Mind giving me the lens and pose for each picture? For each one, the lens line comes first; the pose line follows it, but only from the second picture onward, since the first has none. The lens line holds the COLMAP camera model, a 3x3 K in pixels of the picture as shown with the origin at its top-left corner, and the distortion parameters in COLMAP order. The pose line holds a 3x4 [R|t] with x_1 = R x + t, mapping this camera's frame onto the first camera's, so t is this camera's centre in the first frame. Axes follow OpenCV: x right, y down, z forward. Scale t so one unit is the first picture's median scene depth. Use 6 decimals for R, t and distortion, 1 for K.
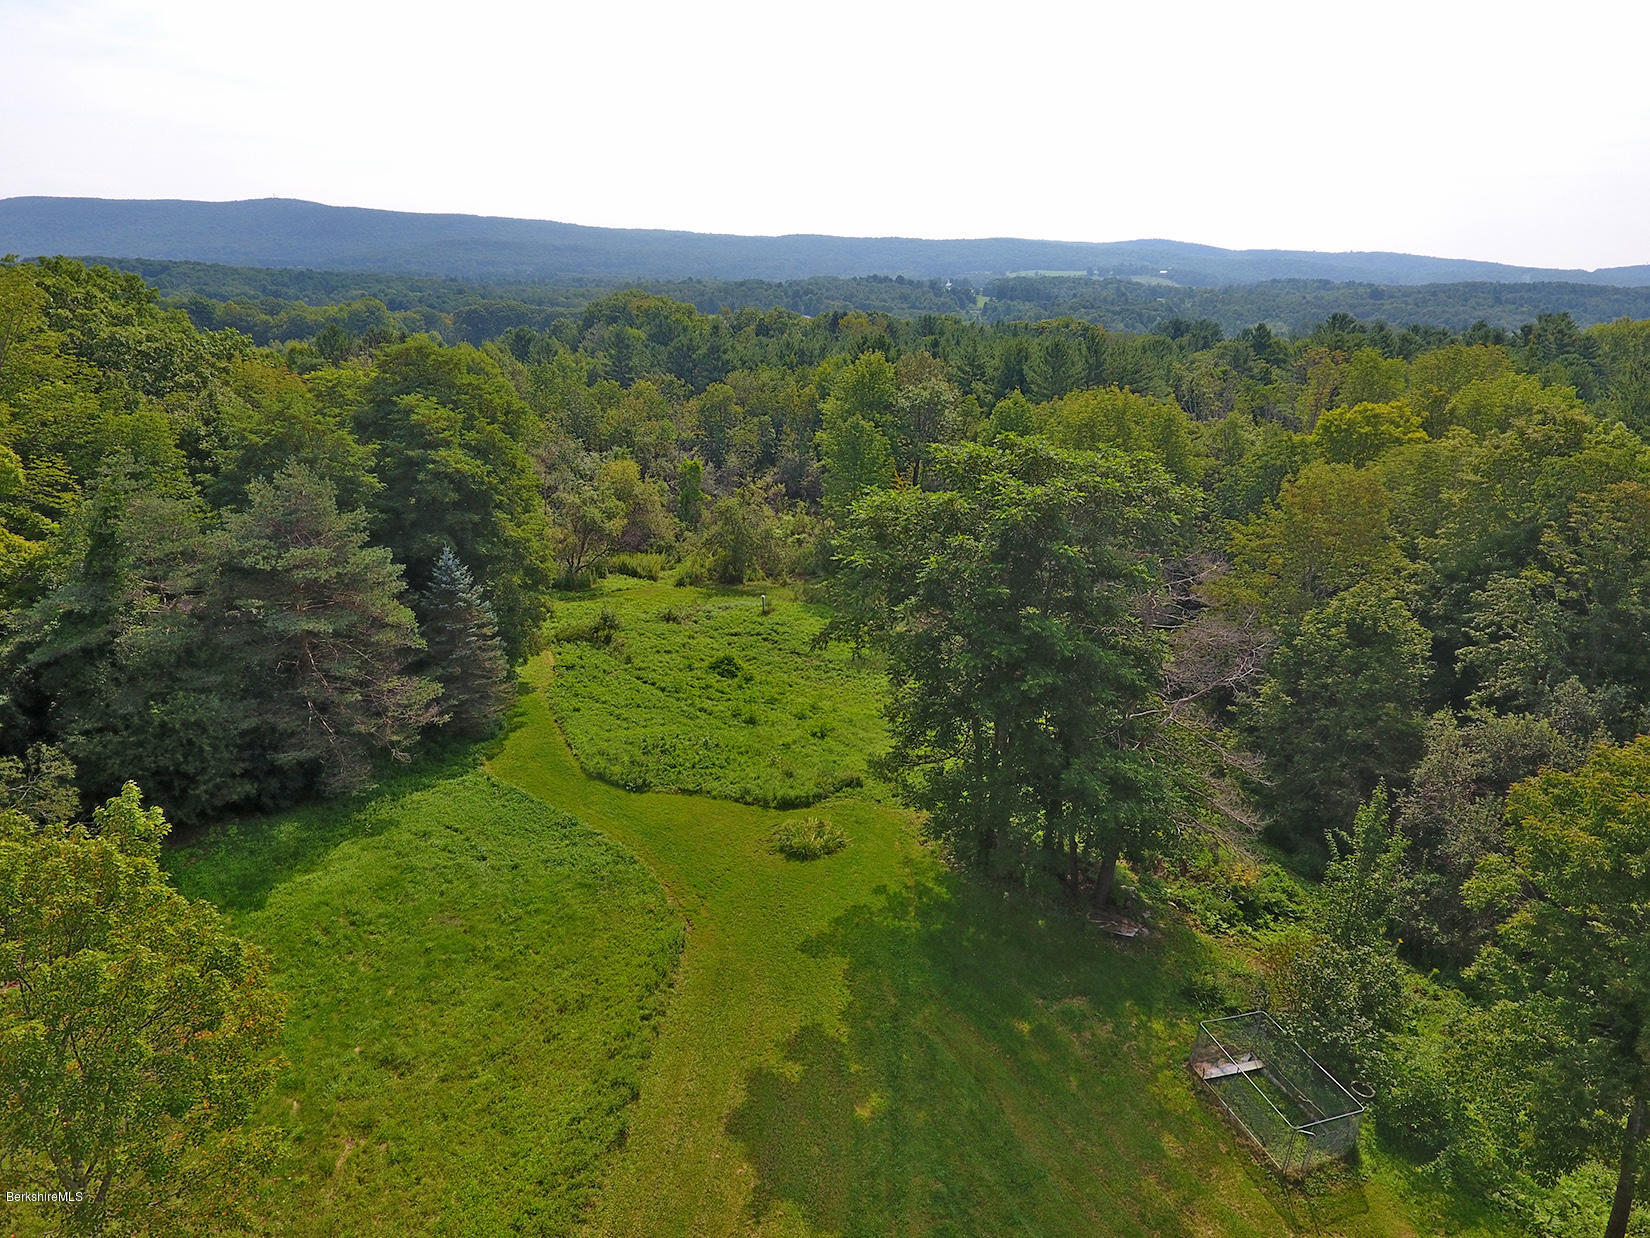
lens RADIAL K [[985.7, 0, 825.0], [0, 985.7, 619.0], [0, 0, 1]] dist [-0.003976, -0.000451]
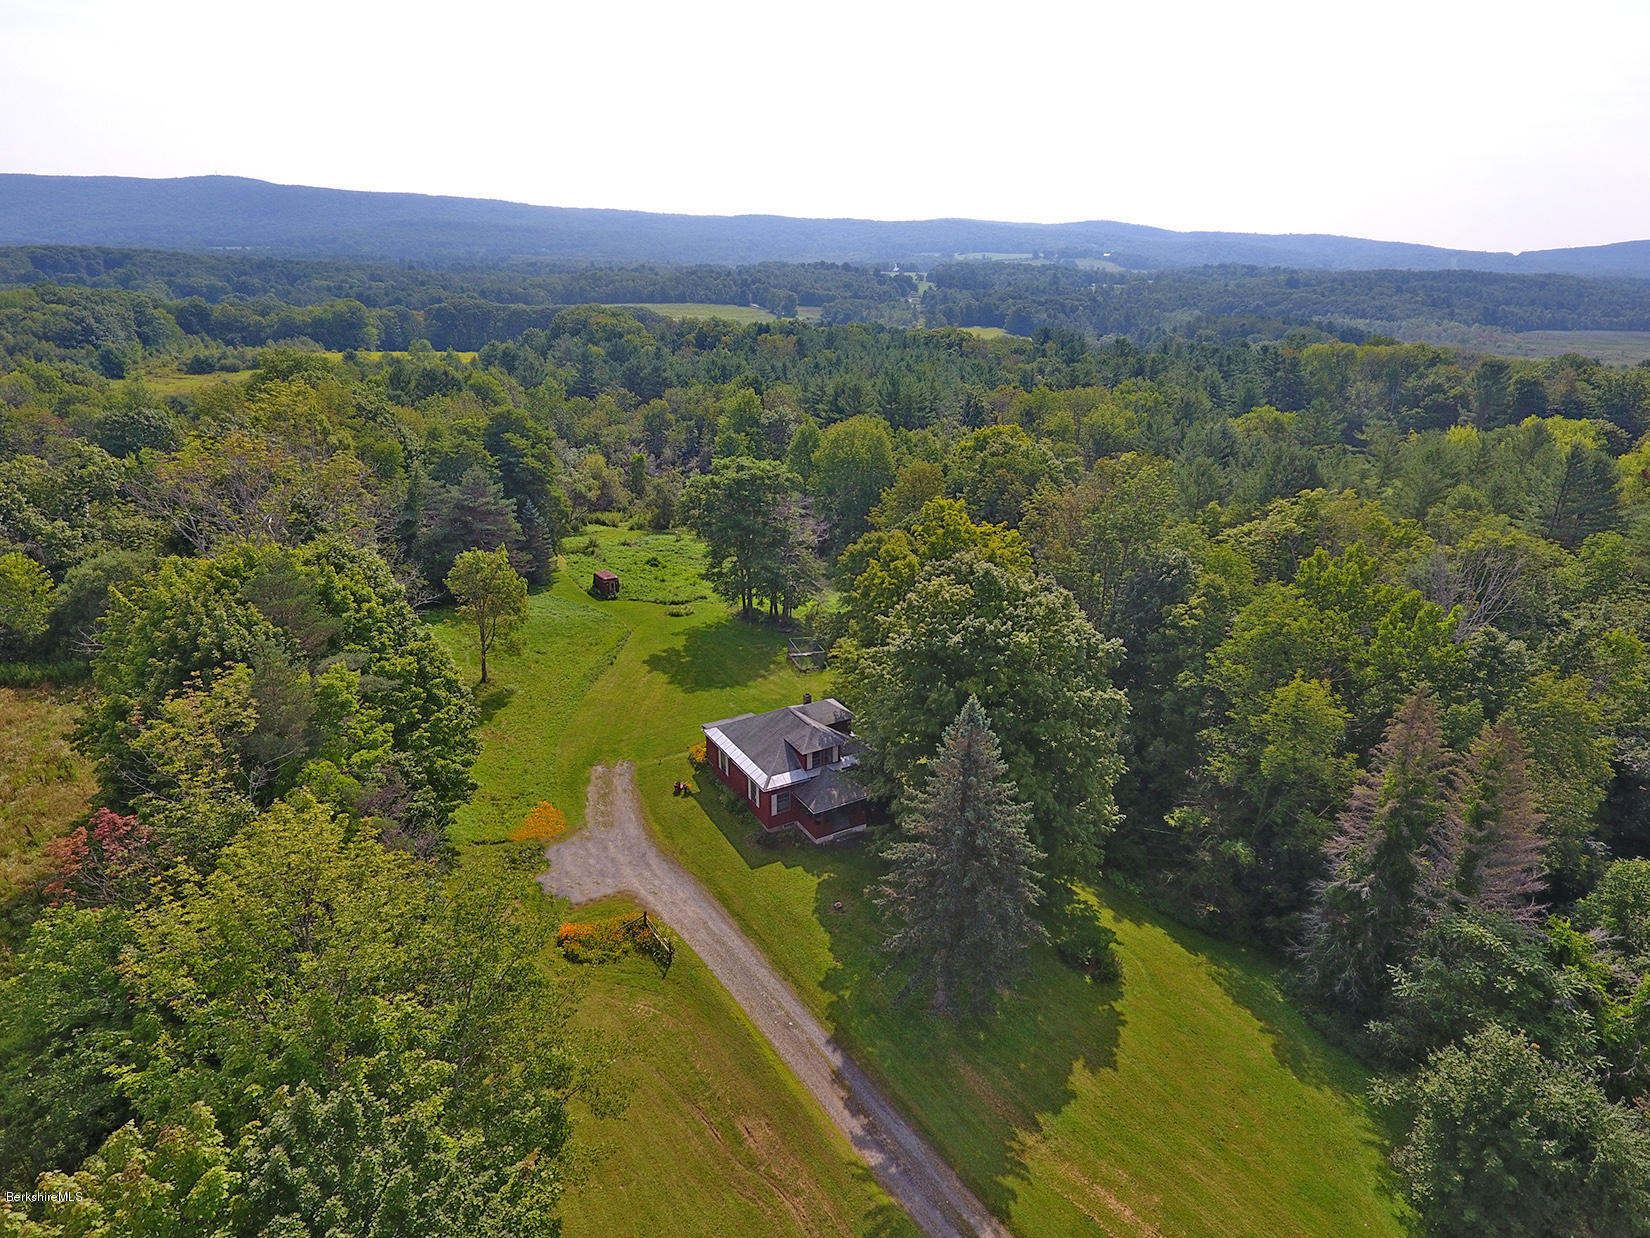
lens RADIAL K [[985.7, 0, 825.0], [0, 985.7, 619.0], [0, 0, 1]] dist [-0.003976, -0.000451]
pose [[0.999103, -0.012259, 0.040524, 0.076312], [0.011428, 0.999721, 0.020682, 0.058276], [-0.040766, -0.020200, 0.998965, -0.471846]]
